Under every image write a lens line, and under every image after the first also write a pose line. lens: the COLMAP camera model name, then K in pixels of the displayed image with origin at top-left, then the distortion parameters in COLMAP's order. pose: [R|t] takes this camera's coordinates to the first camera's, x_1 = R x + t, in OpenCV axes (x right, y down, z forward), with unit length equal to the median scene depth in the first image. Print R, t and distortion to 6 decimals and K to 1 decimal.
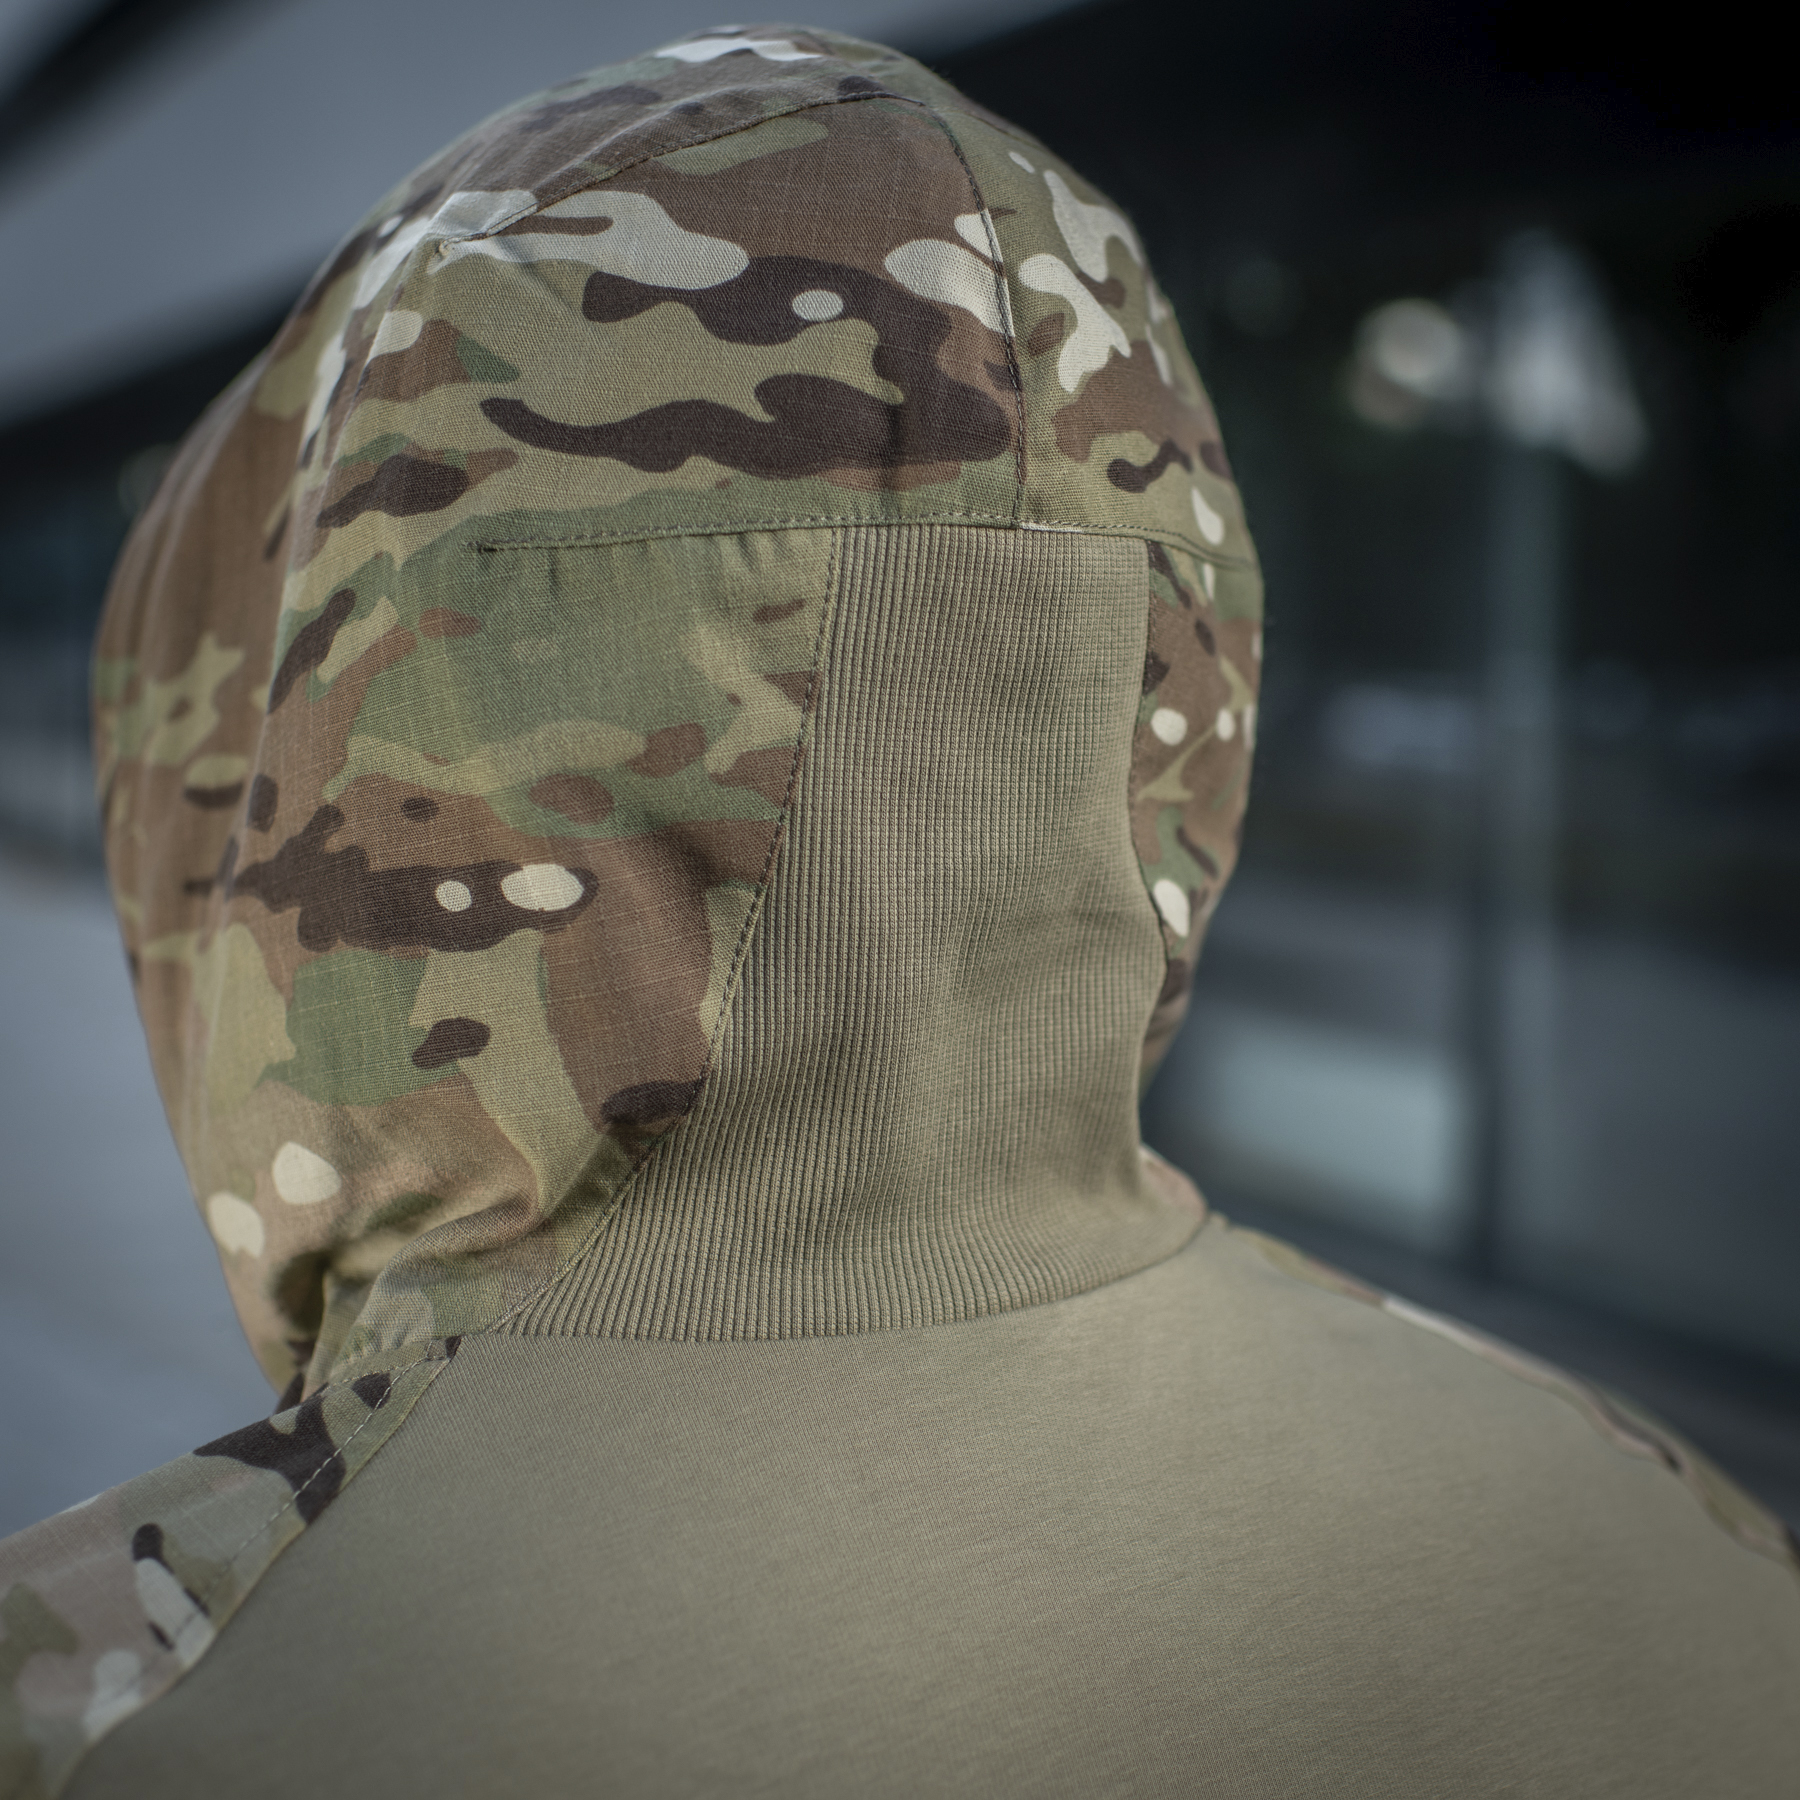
lens RADIAL K [[3317.1, 0, 899.4], [0, 3317.1, 1017.3], [0, 0, 1]] dist [-0.023694, -0.250825]
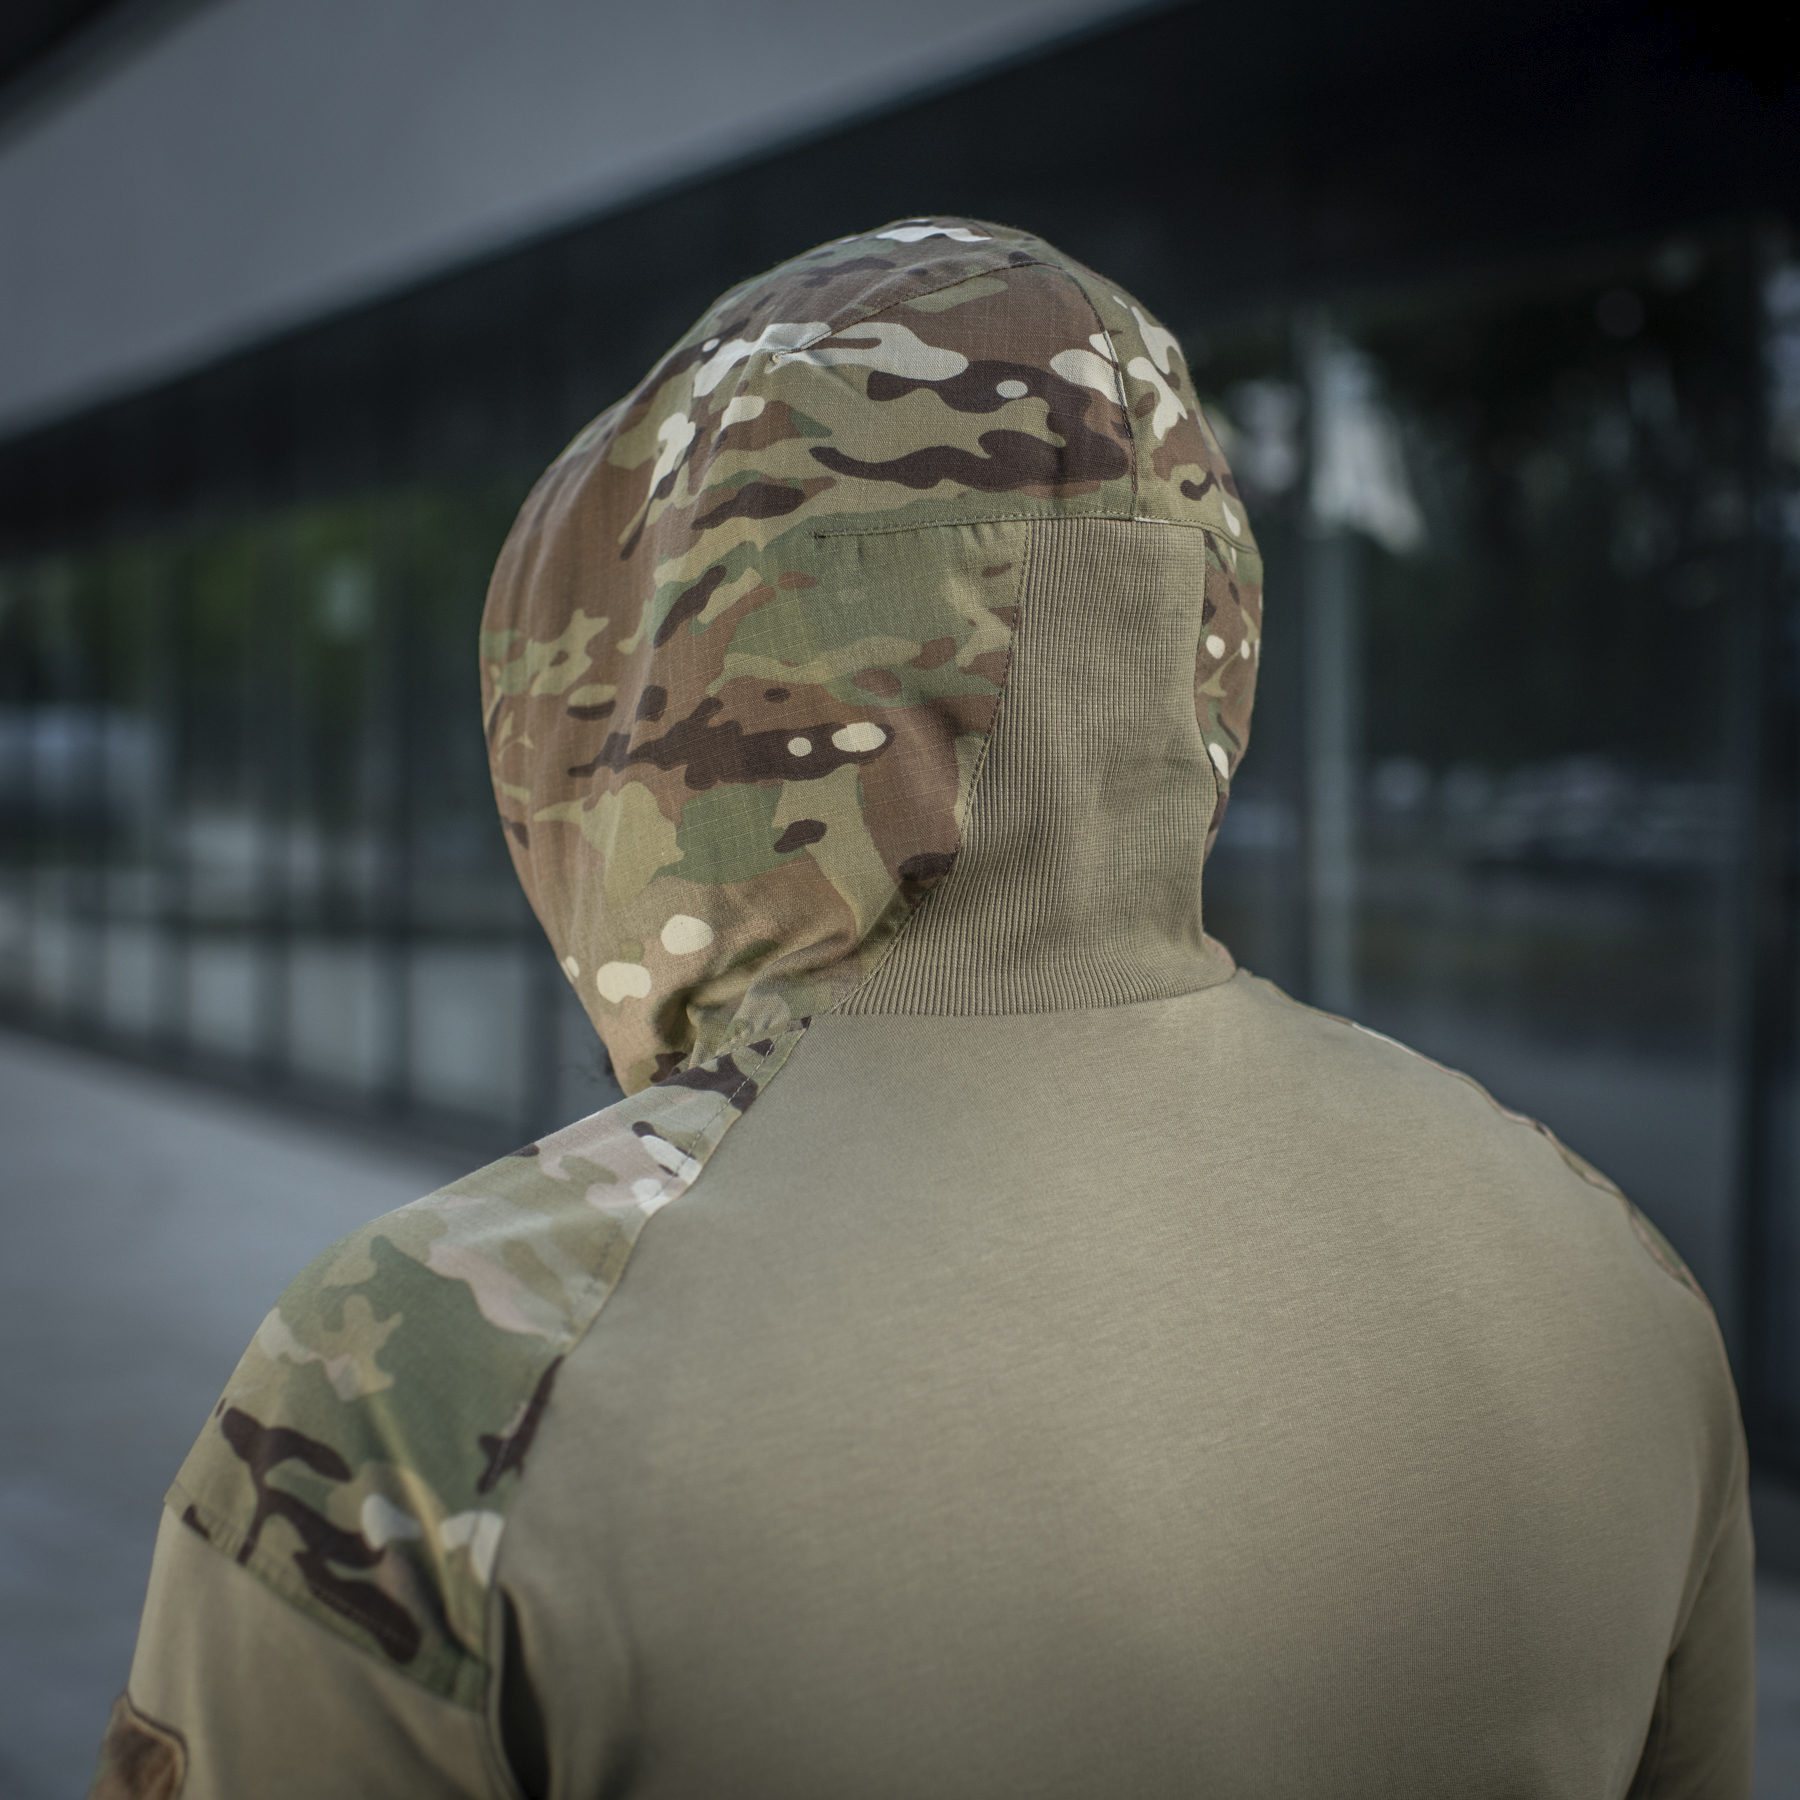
lens RADIAL K [[3415.4, 0, 900.0], [0, 3415.4, 900.0], [0, 0, 1]] dist [-0.082134, 0.040000]
pose [[0.997835, -0.022569, 0.061771, -0.188613], [0.026934, 0.997129, -0.070764, 0.158009], [-0.059997, 0.072274, 0.995579, -0.672228]]
